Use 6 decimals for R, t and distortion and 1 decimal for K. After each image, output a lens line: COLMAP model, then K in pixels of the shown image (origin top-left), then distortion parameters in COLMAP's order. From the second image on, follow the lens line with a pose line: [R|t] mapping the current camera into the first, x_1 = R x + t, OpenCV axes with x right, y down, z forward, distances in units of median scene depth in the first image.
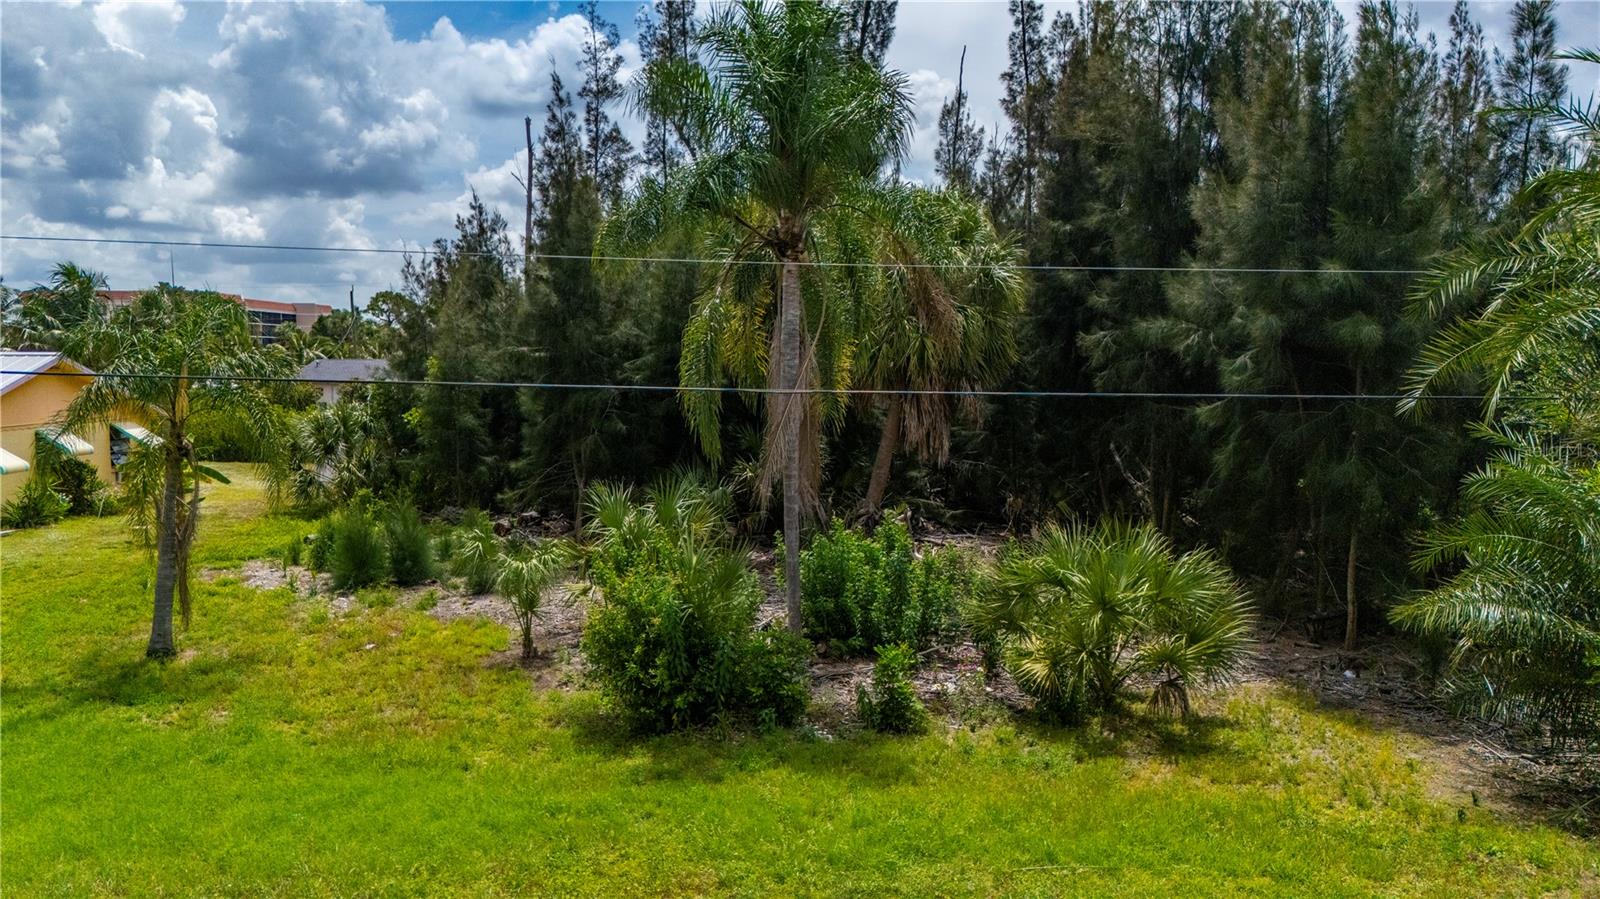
lens RADIAL K [[1184.5, 0, 800.0], [0, 1184.5, 449.5], [0, 0, 1]] dist [0.005748, 0.002074]
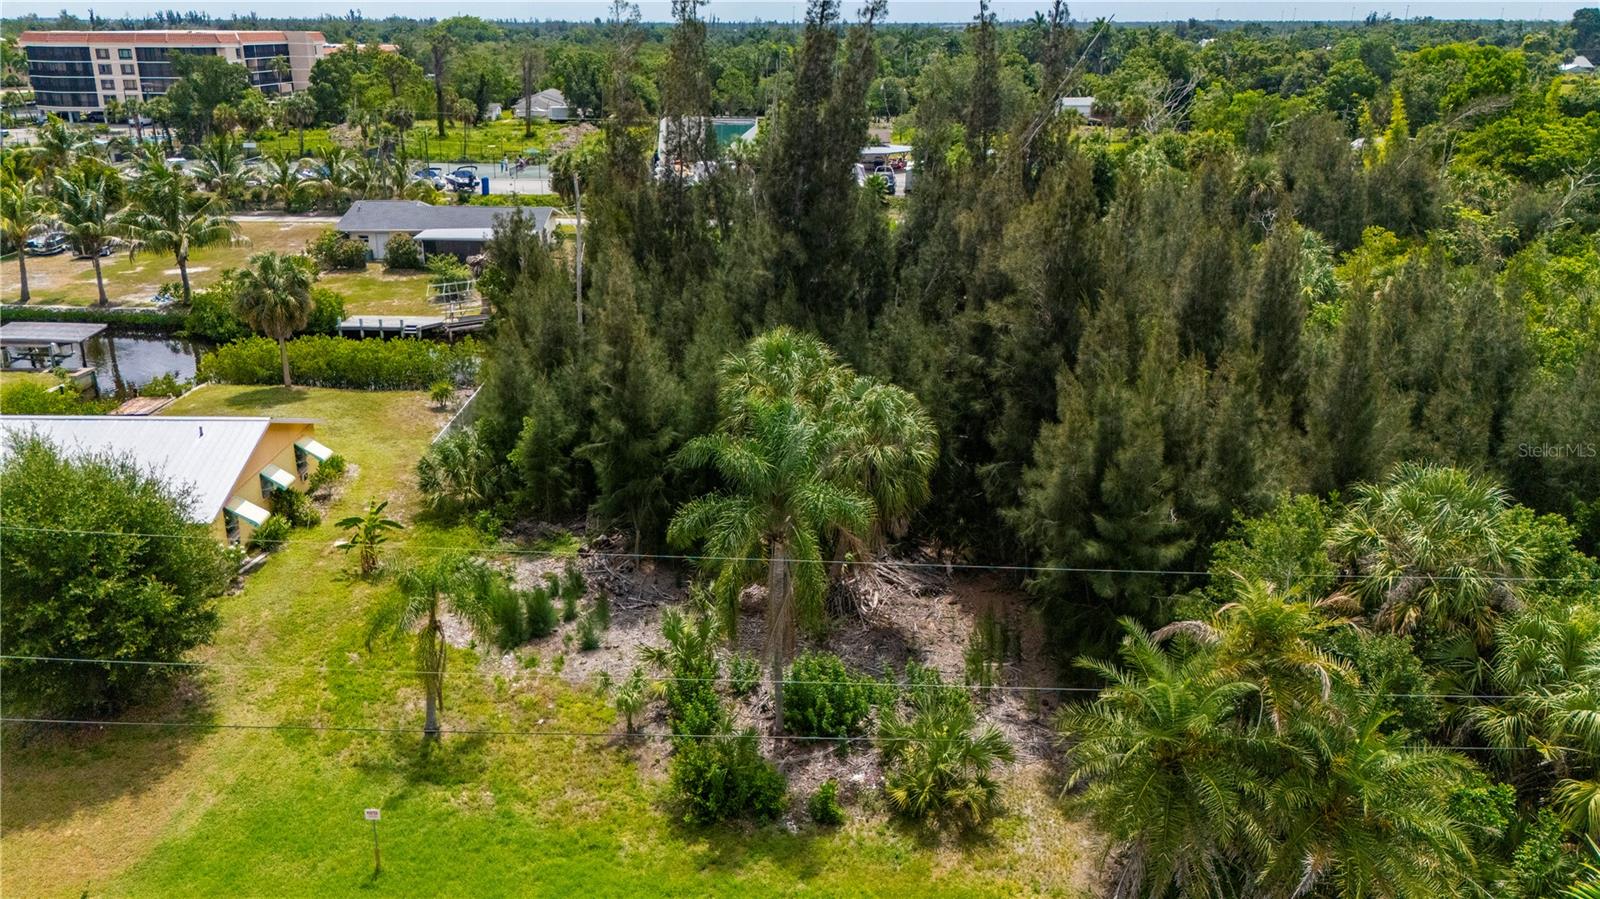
lens RADIAL K [[1206.4, 0, 745.6], [0, 1206.4, 447.6], [0, 0, 1]] dist [0.035184, -0.001208]
pose [[0.998912, 0.012232, -0.044998, 0.025701], [-0.000622, 0.968391, 0.249438, -0.872646], [0.046627, -0.249139, 0.967345, -0.813999]]
